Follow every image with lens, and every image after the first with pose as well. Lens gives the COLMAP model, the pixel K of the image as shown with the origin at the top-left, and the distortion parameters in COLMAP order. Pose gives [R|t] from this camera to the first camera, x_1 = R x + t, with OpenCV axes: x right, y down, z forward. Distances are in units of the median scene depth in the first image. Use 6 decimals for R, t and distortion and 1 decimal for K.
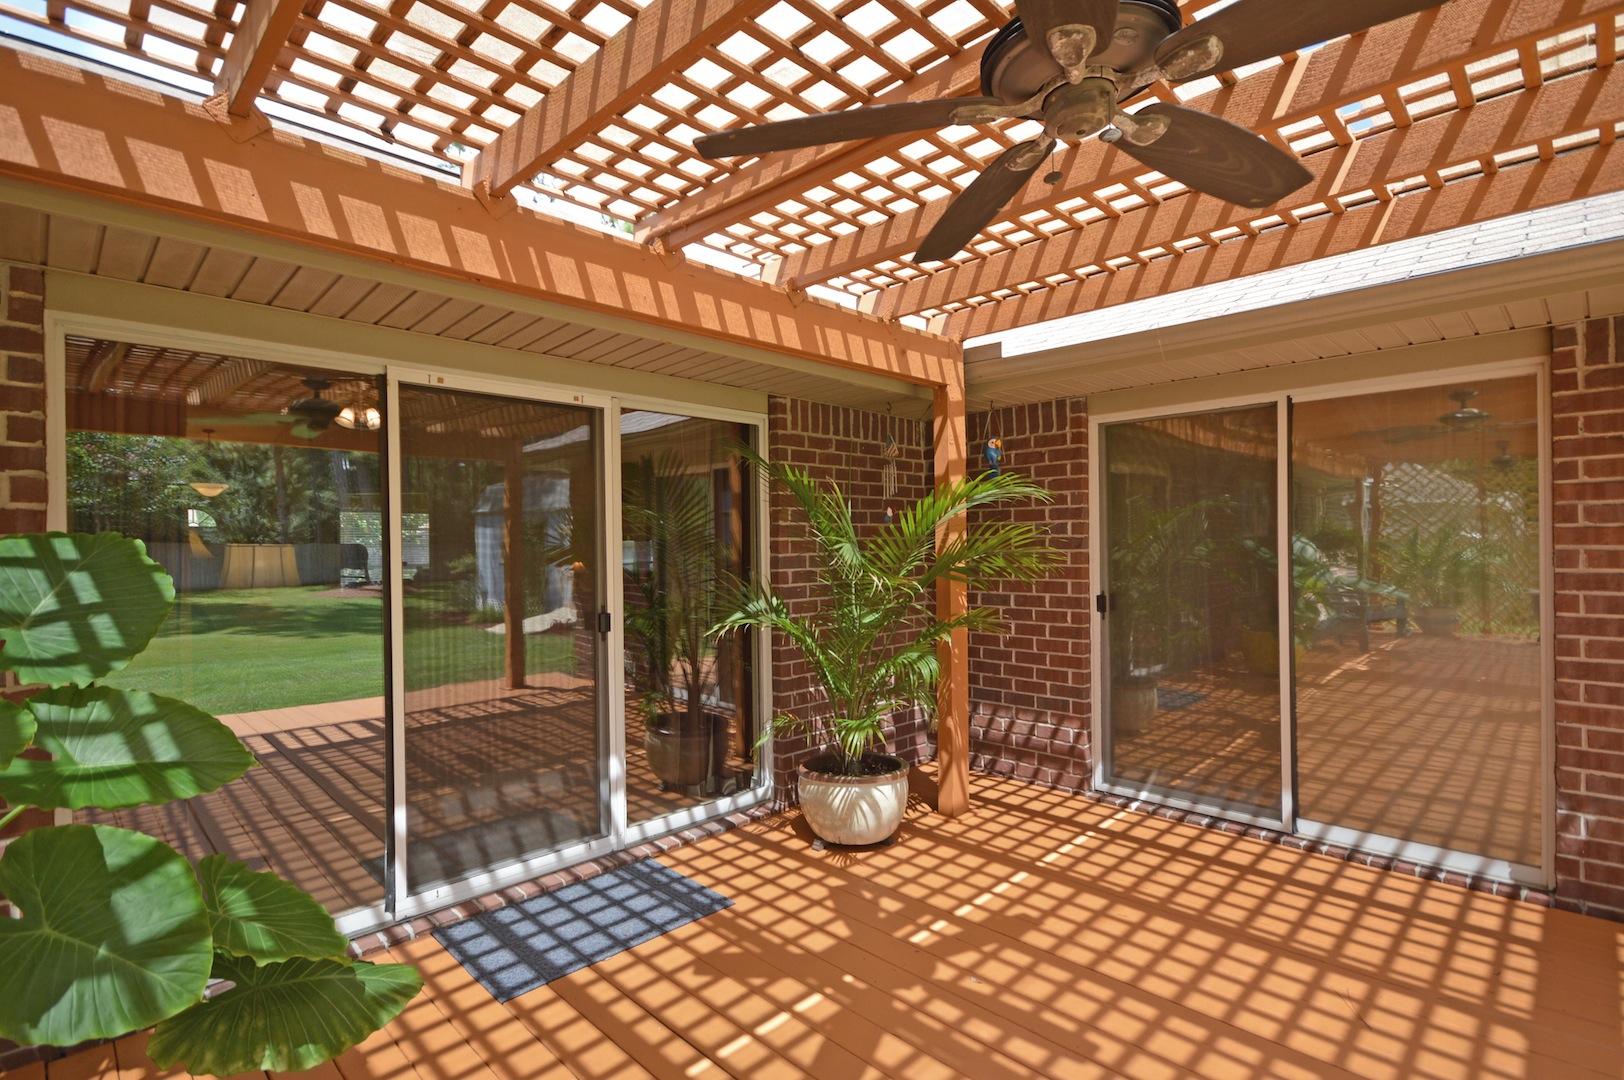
lens RADIAL K [[790.3, 0, 799.1], [0, 790.3, 549.8], [0, 0, 1]] dist [-0.001385, -0.000757]
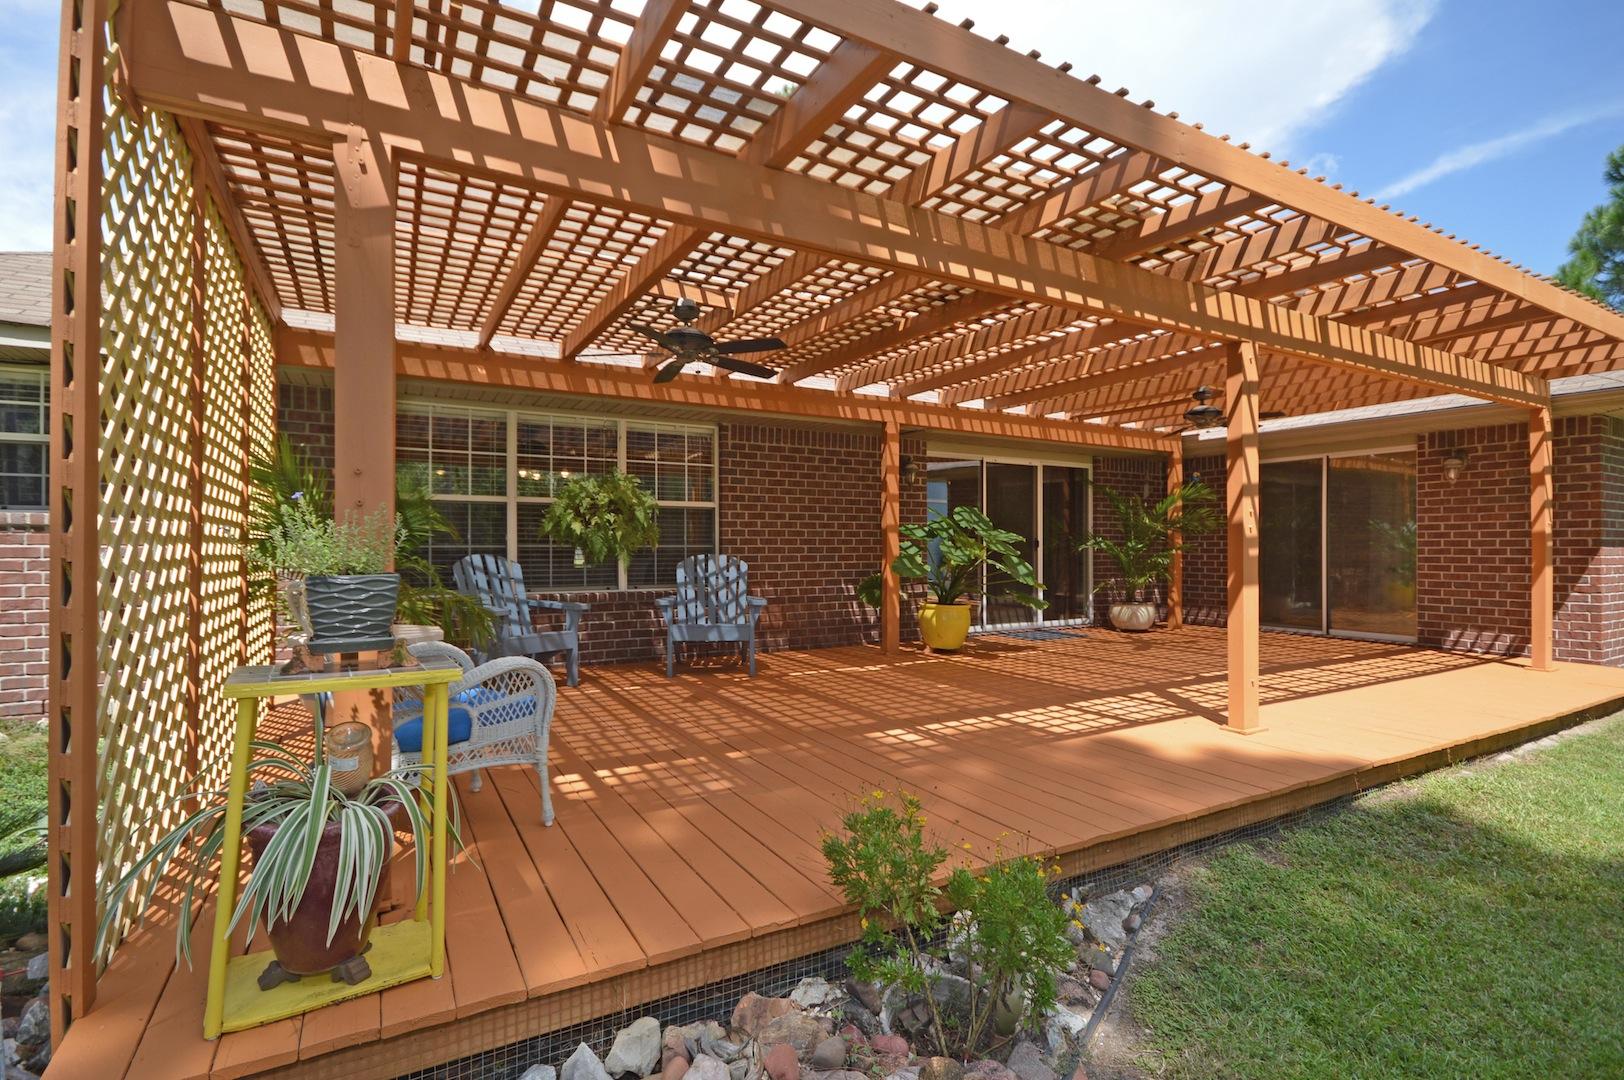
lens RADIAL K [[769.3, 0, 816.8], [0, 769.3, 540.7], [0, 0, 1]] dist [0.005060, 0.001720]
pose [[0.966079, 0.014396, -0.257847, -0.273065], [-0.017856, 0.999779, -0.011084, 0.117335], [0.257630, 0.015312, 0.966122, -1.654012]]
